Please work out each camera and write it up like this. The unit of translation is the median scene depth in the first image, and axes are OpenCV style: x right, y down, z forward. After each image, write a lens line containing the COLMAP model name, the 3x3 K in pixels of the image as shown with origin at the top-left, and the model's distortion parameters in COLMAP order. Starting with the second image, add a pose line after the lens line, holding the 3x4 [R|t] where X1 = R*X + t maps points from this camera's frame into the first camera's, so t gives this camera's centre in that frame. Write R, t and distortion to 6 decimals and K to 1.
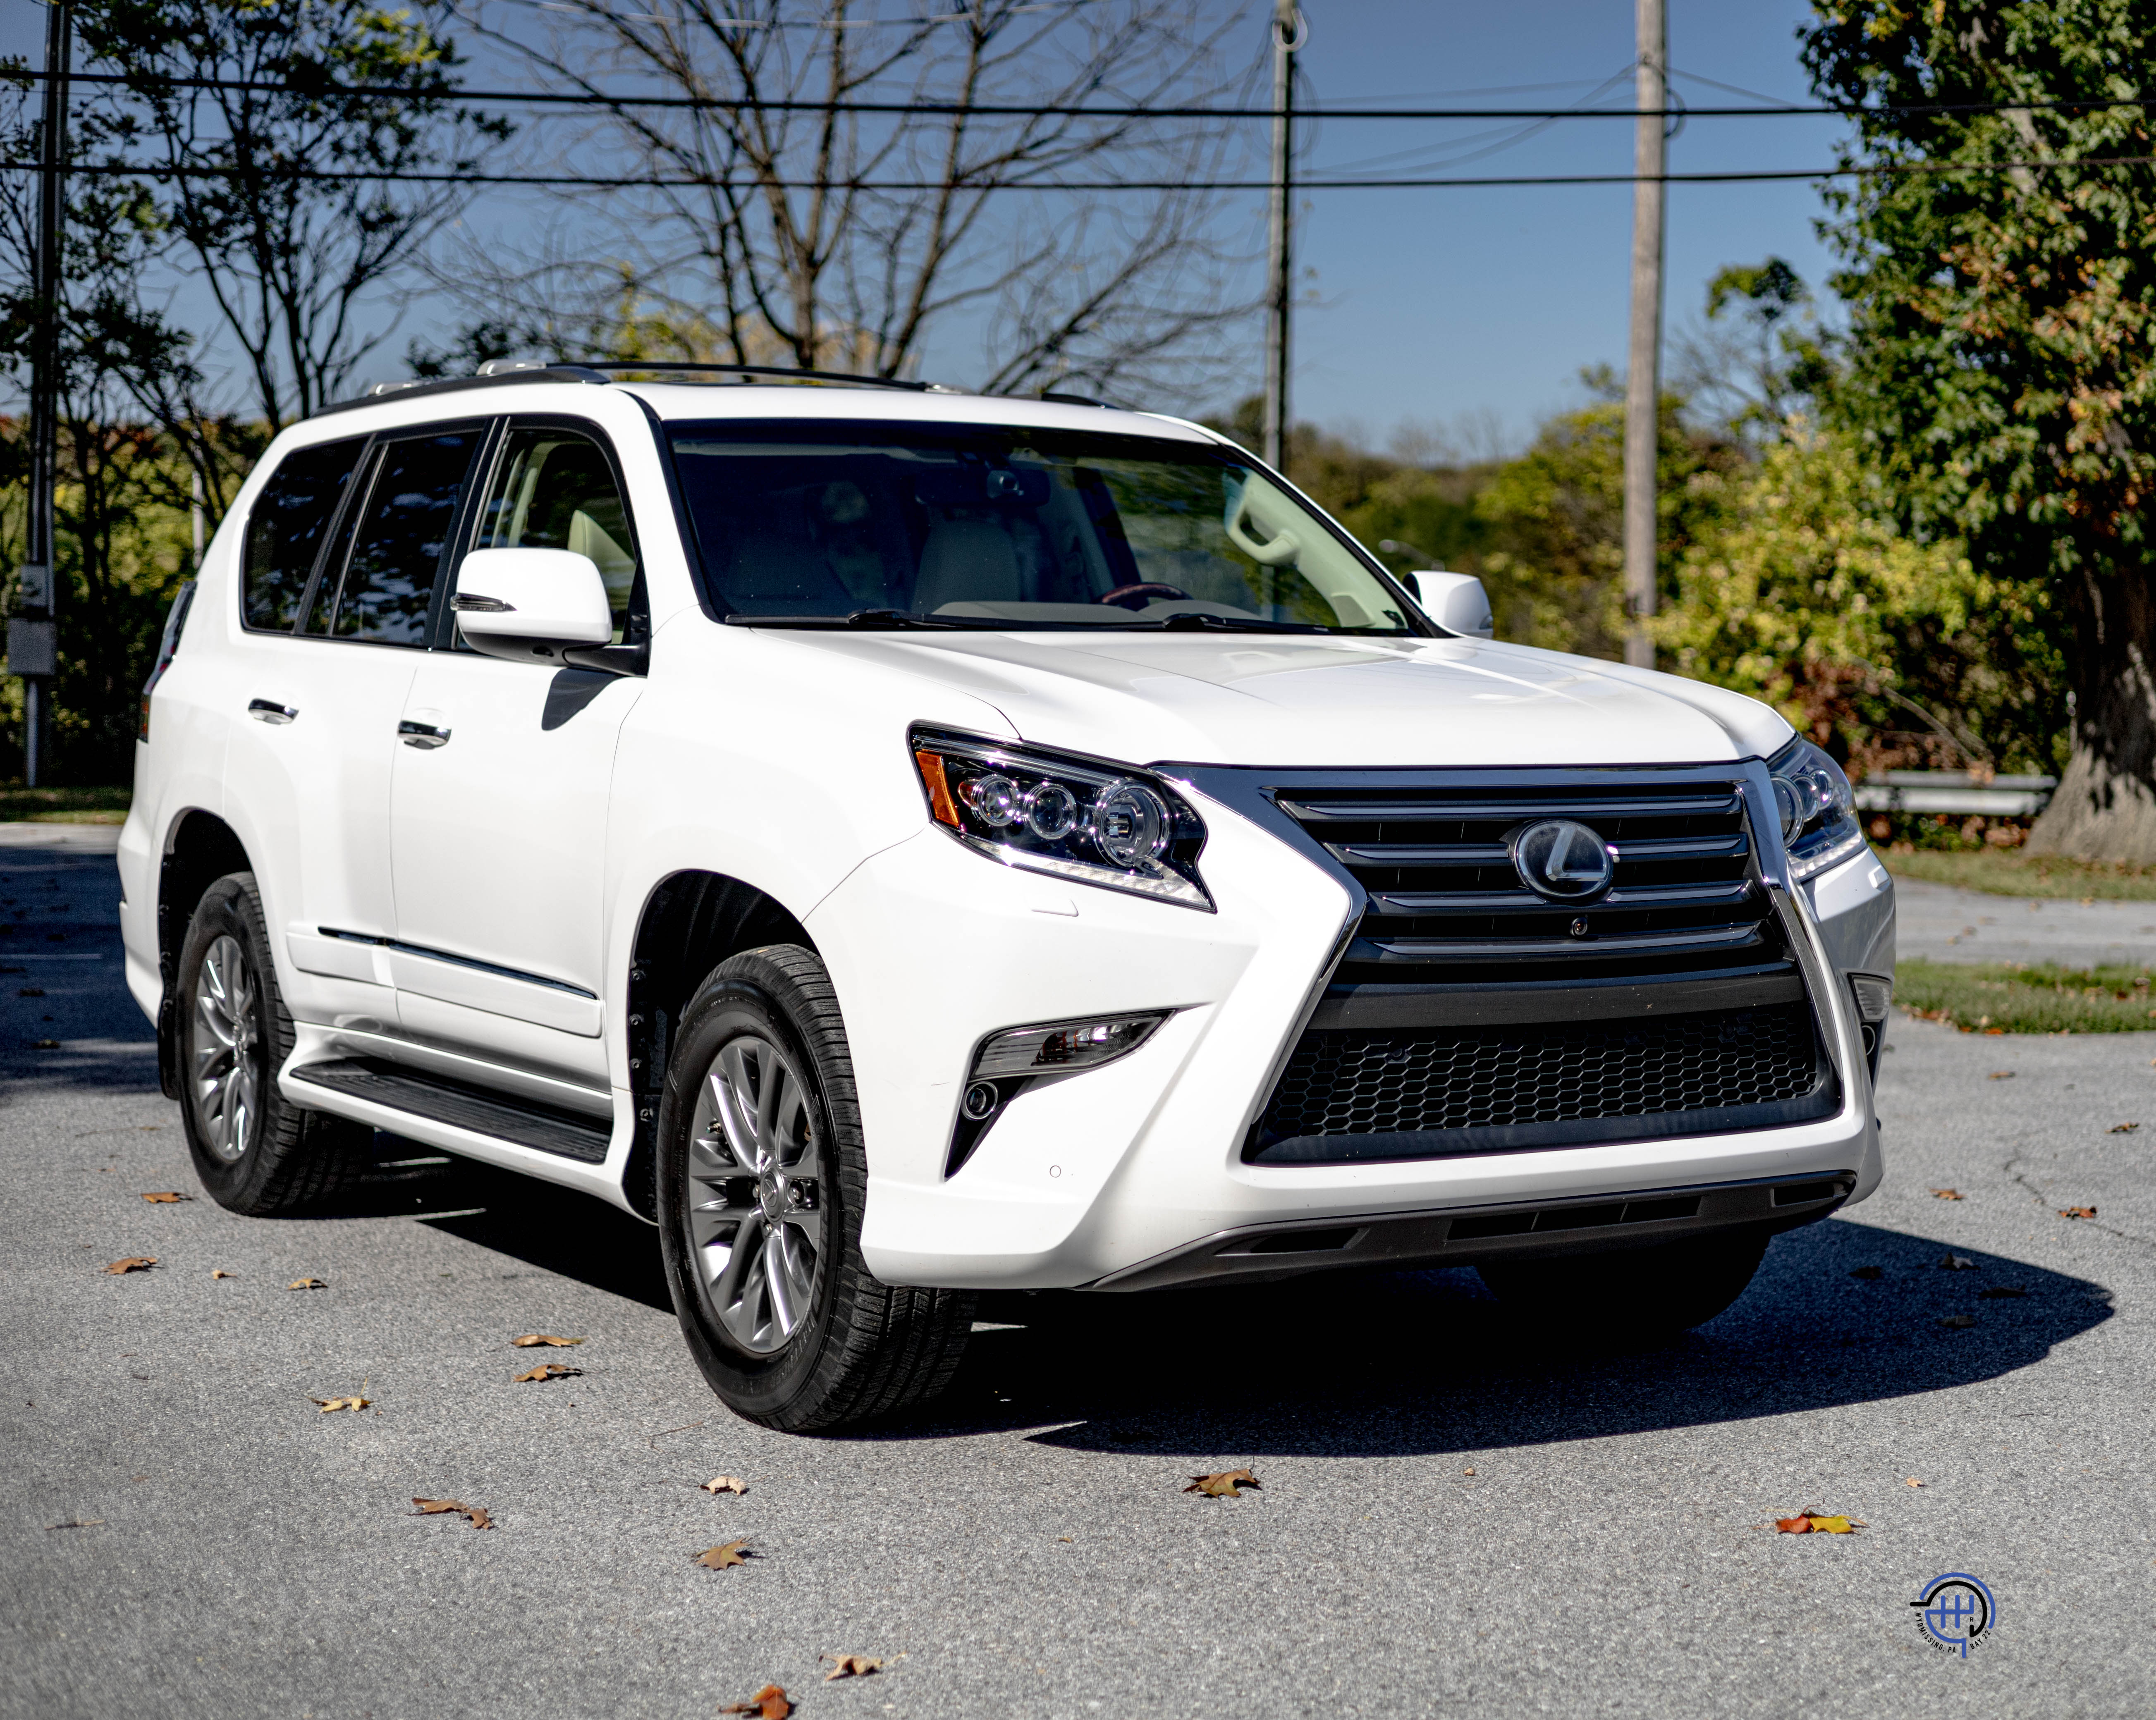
lens RADIAL K [[3645.8, 0, 1081.4], [0, 3645.8, 995.9], [0, 0, 1]] dist [-0.011497, 0.107999]
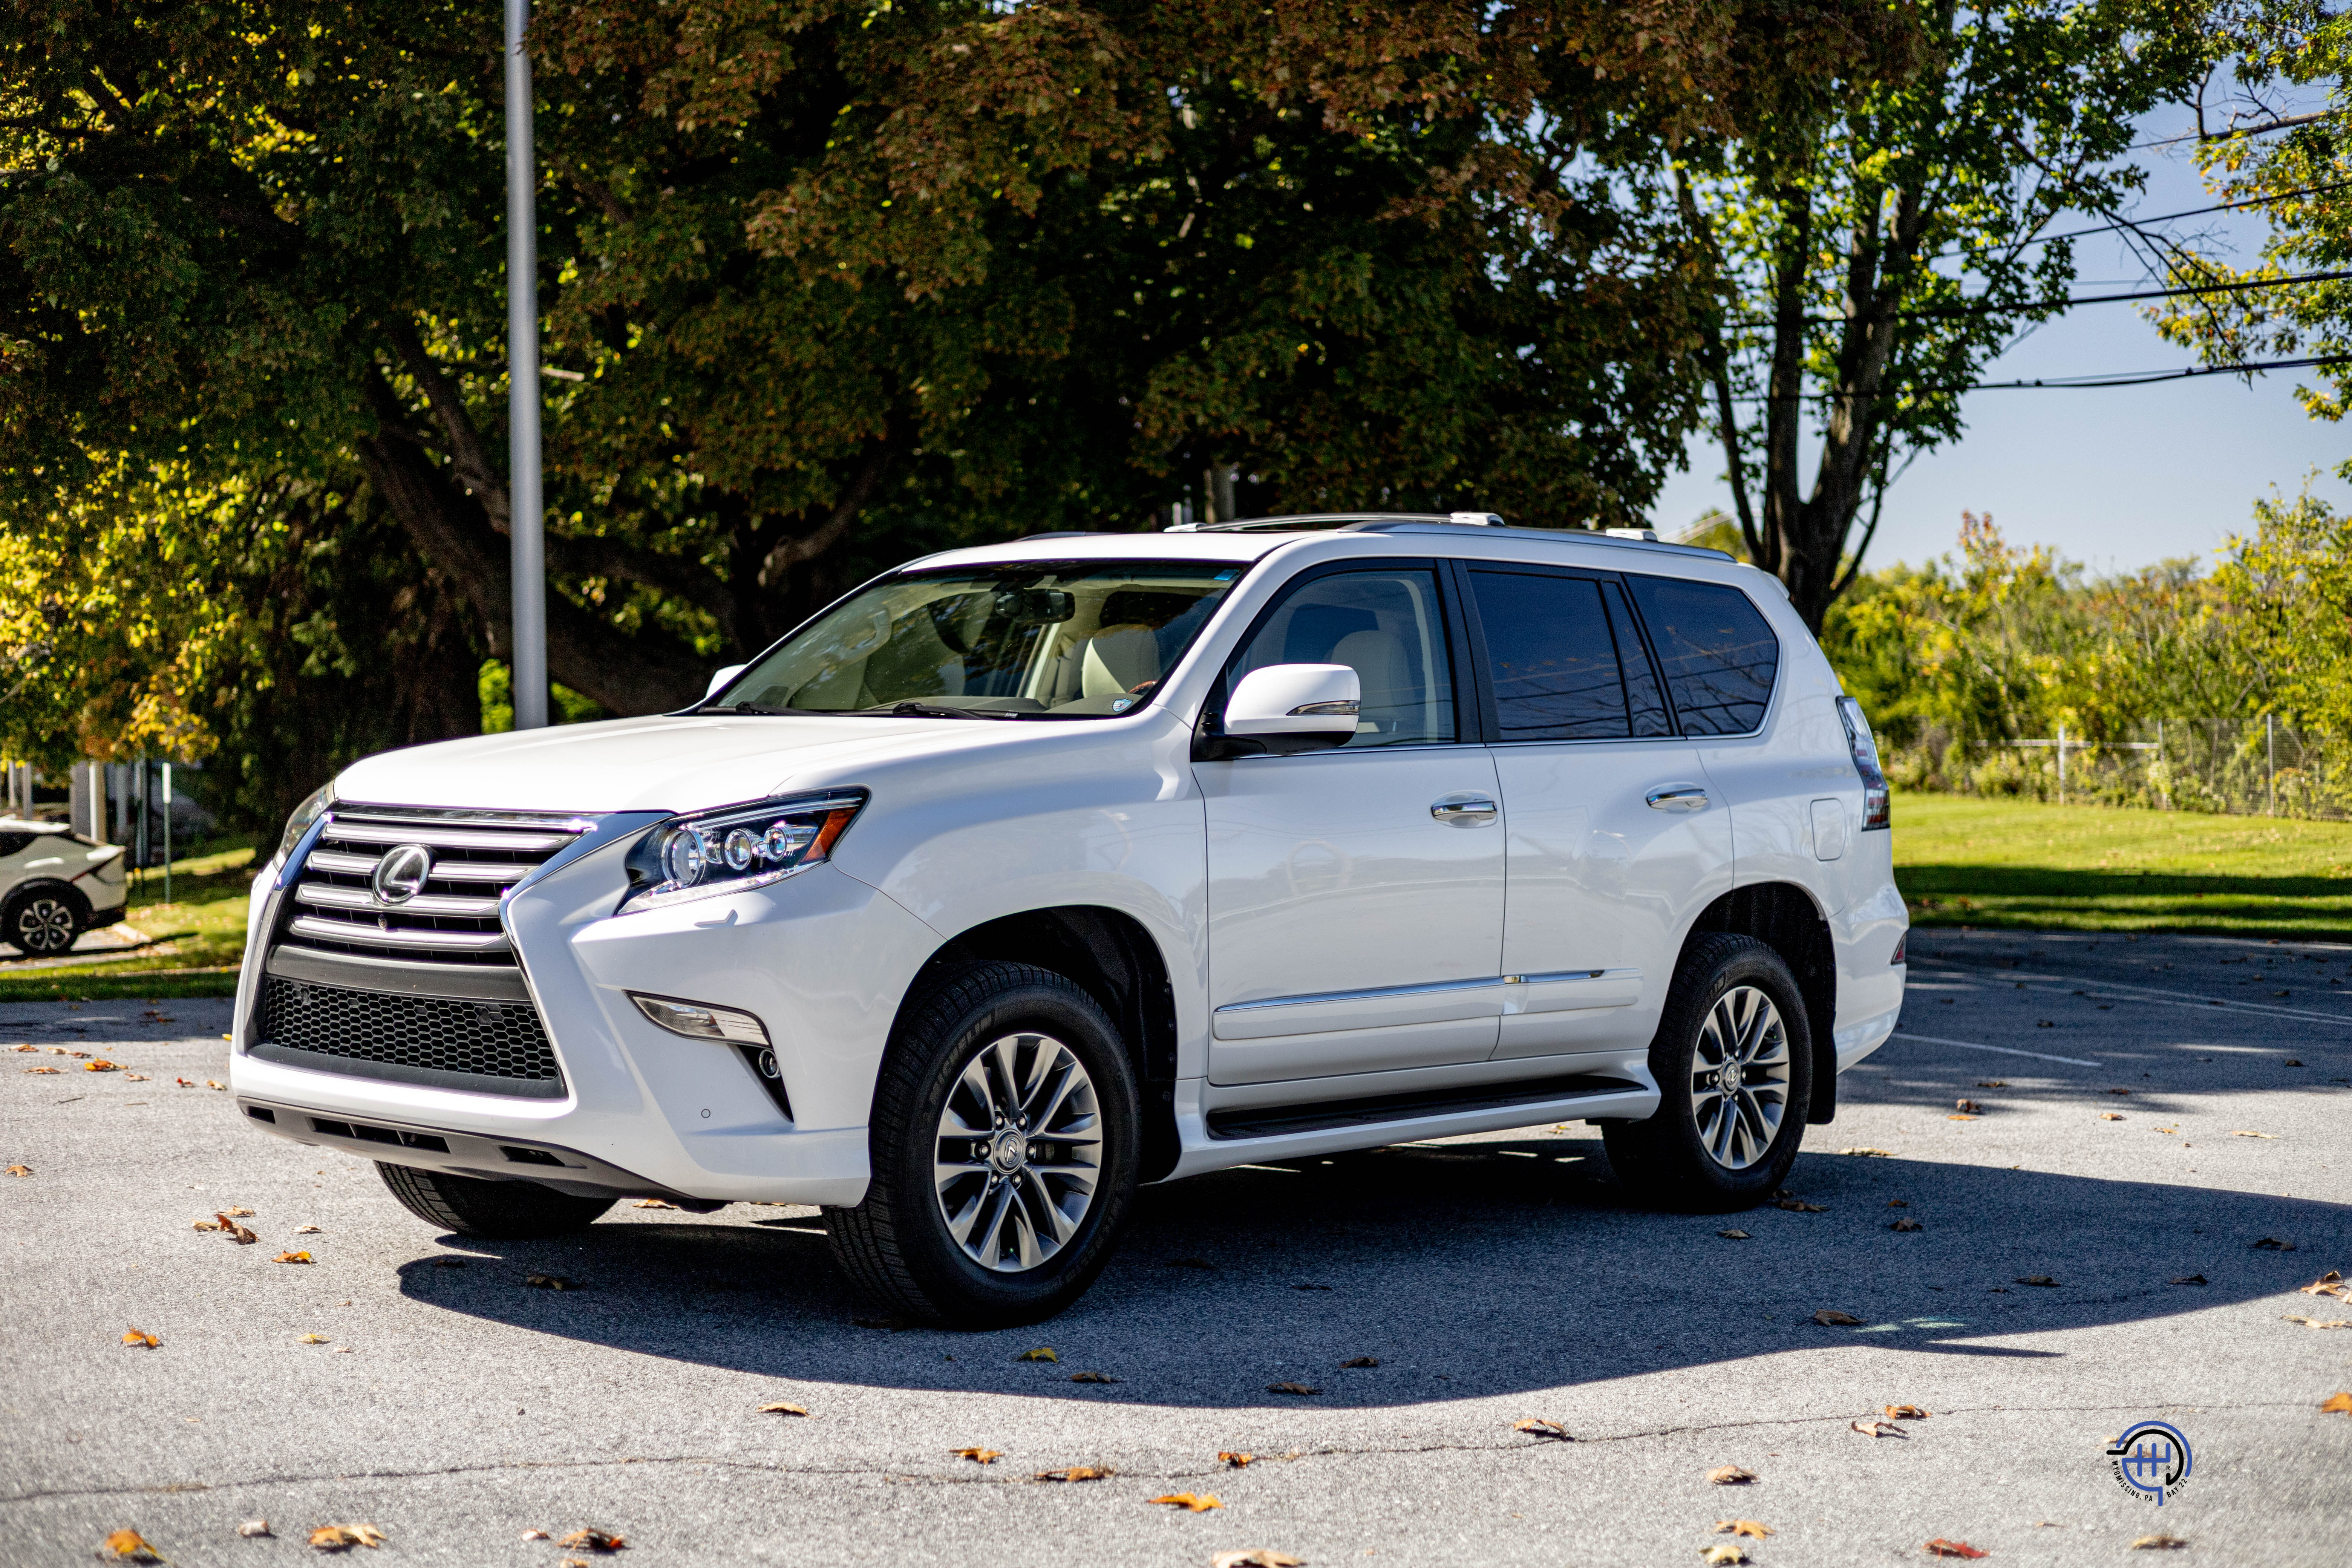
lens RADIAL K [[3256.0, 0, 1176.0], [0, 3256.0, 784.0], [0, 0, 1]] dist [0.011805, 0.033579]
pose [[0.247427, 0.008064, -0.968873, 1.203183], [-0.100617, 0.994773, -0.017416, -0.068118], [0.963668, 0.101795, 0.246945, 0.839454]]
